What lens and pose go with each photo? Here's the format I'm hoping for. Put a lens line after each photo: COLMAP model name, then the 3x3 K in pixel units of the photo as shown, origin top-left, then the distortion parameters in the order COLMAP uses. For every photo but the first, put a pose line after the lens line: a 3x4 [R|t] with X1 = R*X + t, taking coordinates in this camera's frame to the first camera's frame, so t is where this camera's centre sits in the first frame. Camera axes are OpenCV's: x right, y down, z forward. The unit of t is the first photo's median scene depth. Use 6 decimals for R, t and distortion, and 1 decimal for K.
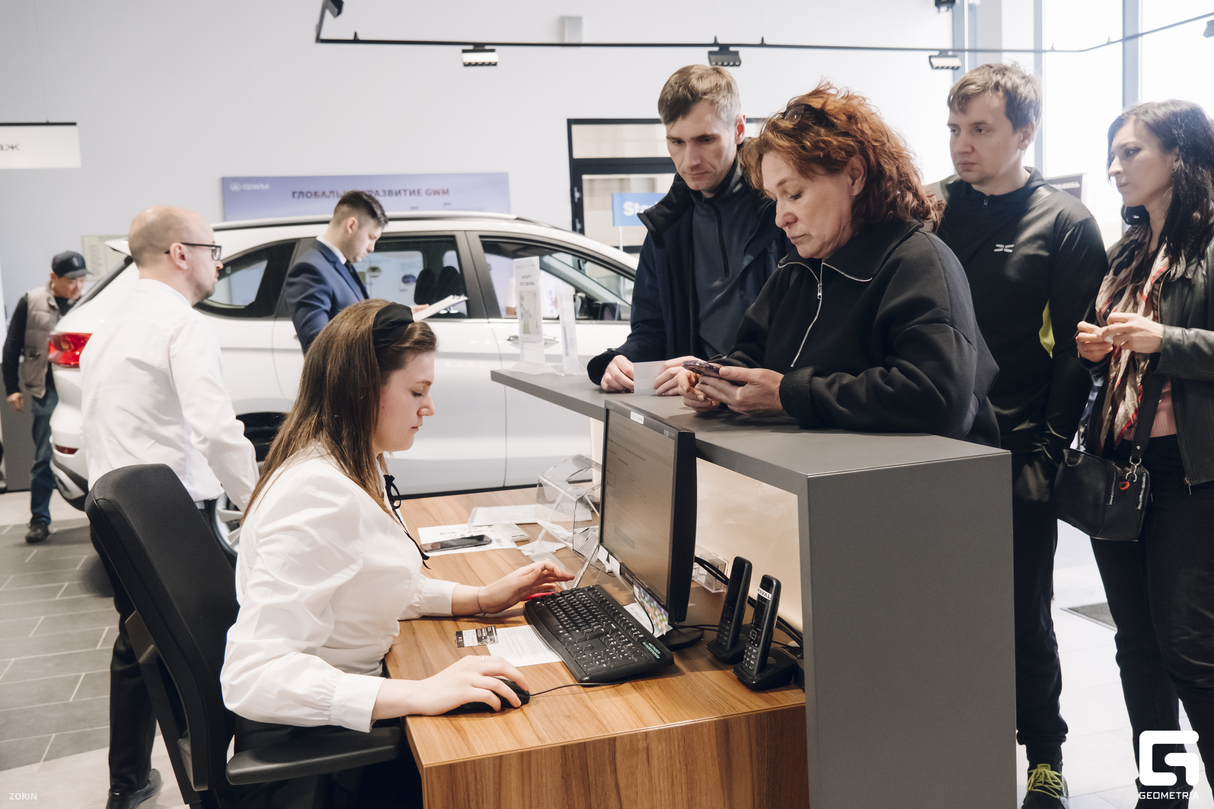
lens RADIAL K [[1154.5, 0, 604.4], [0, 1154.5, 407.8], [0, 0, 1]] dist [0.007220, 0.000000]
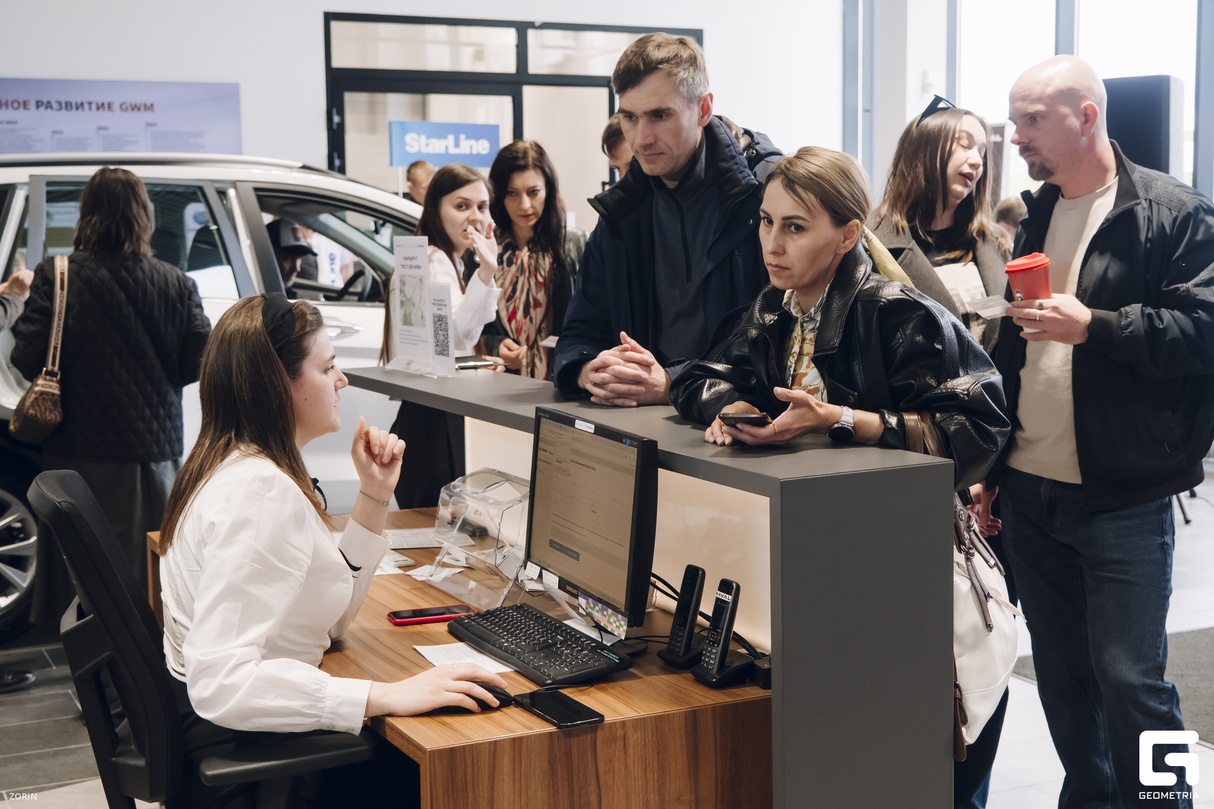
lens RADIAL K [[1649.2, 0, 608.2], [0, 1649.2, 404.2], [0, 0, 1]] dist [0.047616, 0.000000]
pose [[0.987387, 0.014491, 0.157659, -0.203649], [-0.013116, 0.999866, -0.009760, 0.002246], [-0.157779, 0.007569, 0.987445, -0.465629]]
